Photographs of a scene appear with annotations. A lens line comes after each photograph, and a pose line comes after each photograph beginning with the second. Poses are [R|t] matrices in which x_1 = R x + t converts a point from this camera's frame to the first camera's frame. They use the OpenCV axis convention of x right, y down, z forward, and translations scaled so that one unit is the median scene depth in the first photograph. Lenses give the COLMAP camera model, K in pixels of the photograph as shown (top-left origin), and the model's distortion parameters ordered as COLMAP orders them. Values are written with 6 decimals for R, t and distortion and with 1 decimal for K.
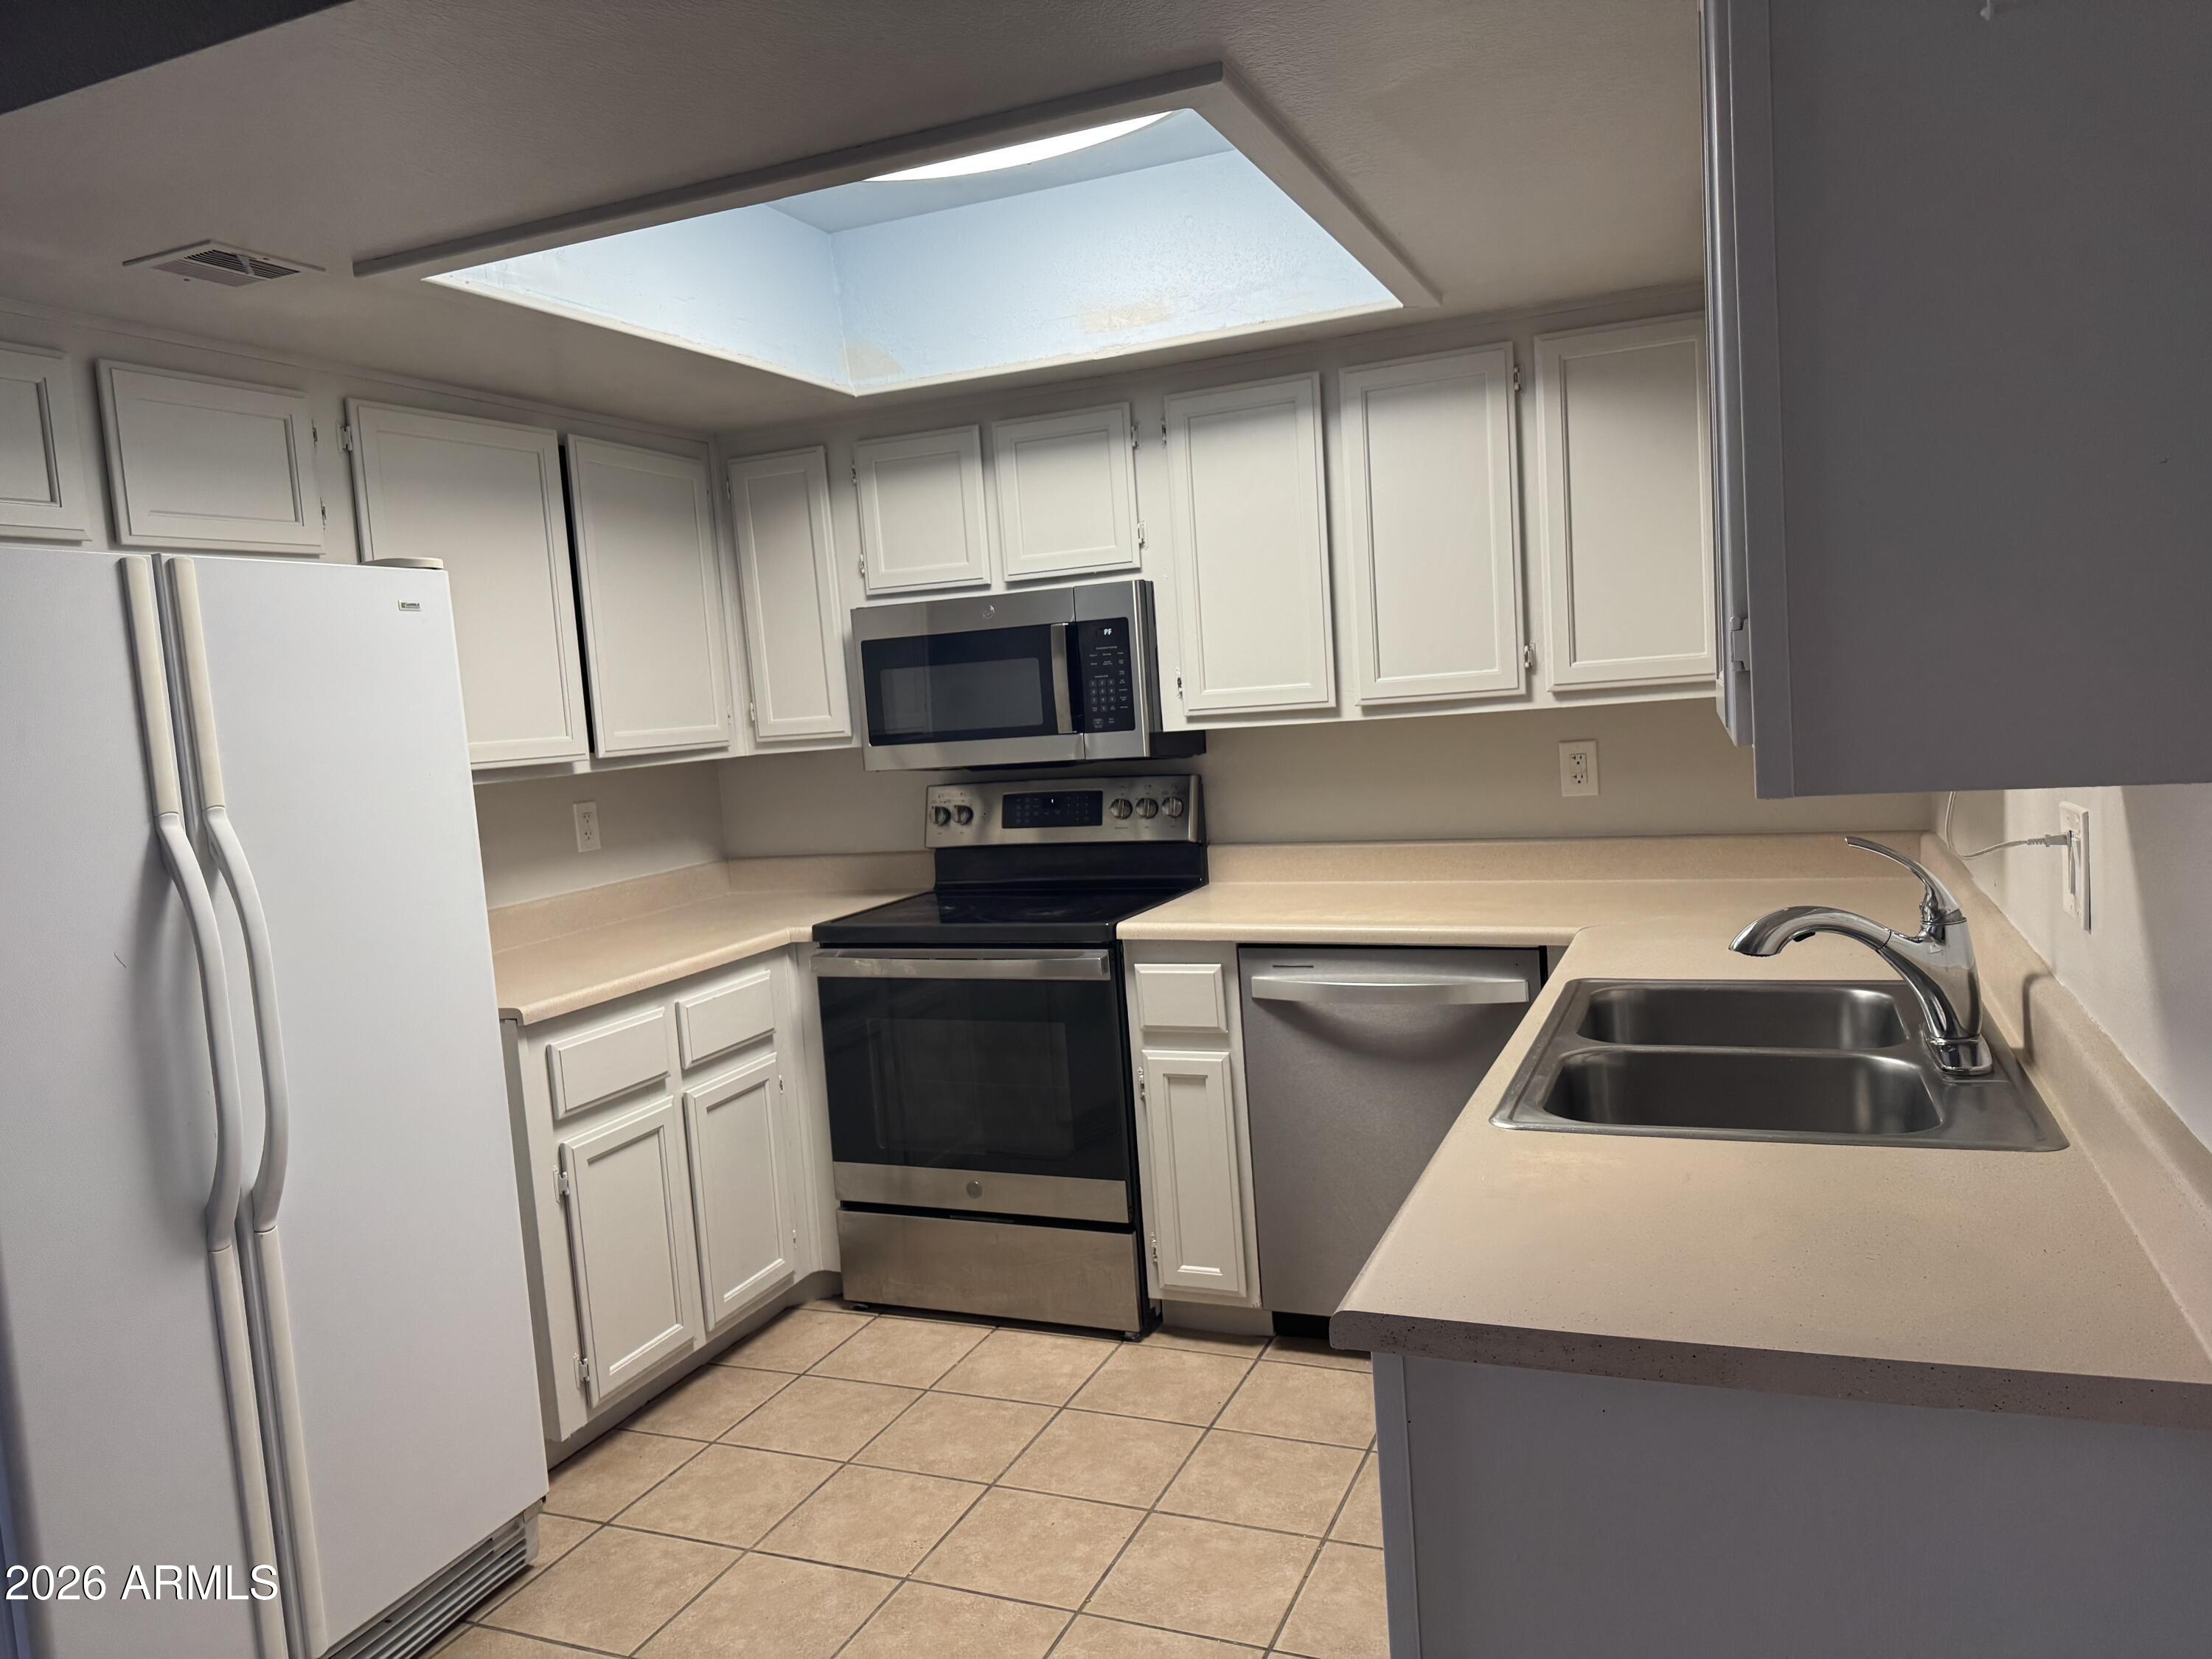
lens RADIAL K [[1549.5, 0, 1093.7], [0, 1549.5, 834.9], [0, 0, 1]] dist [0.166707, -0.338352]
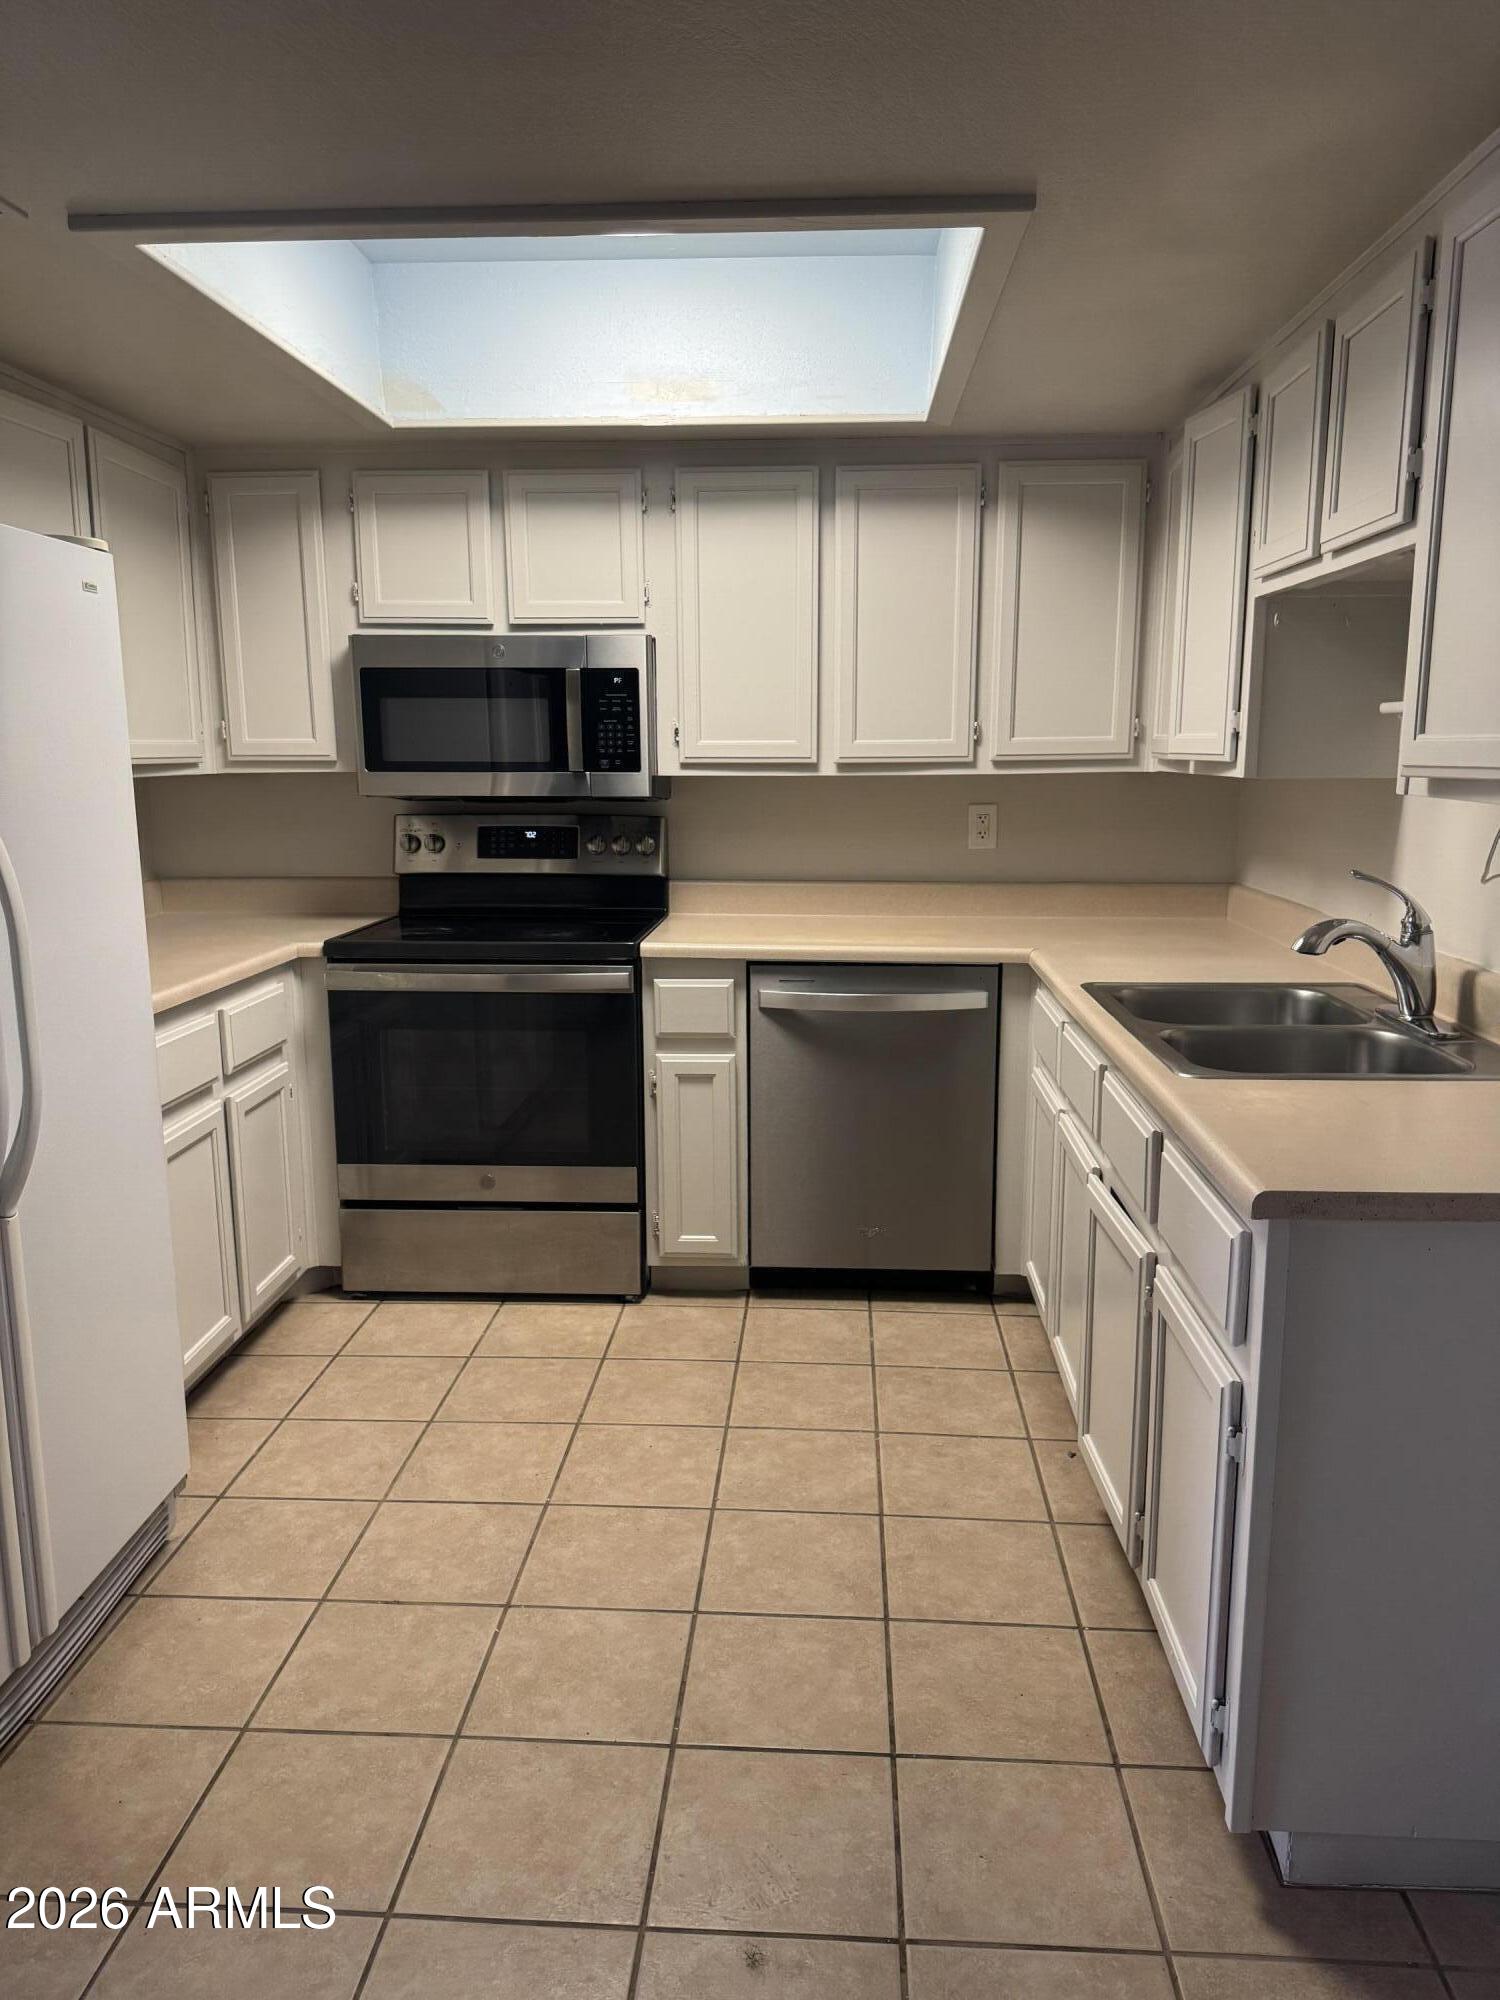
lens RADIAL K [[1401.0, 0, 750.0], [0, 1401.0, 1000.0], [0, 0, 1]] dist [0.166707, -0.338352]
pose [[0.935430, 0.005760, 0.353464, -0.264315], [-0.030850, 0.997383, 0.065389, 0.028343], [-0.352163, -0.072071, 0.933160, 0.012822]]
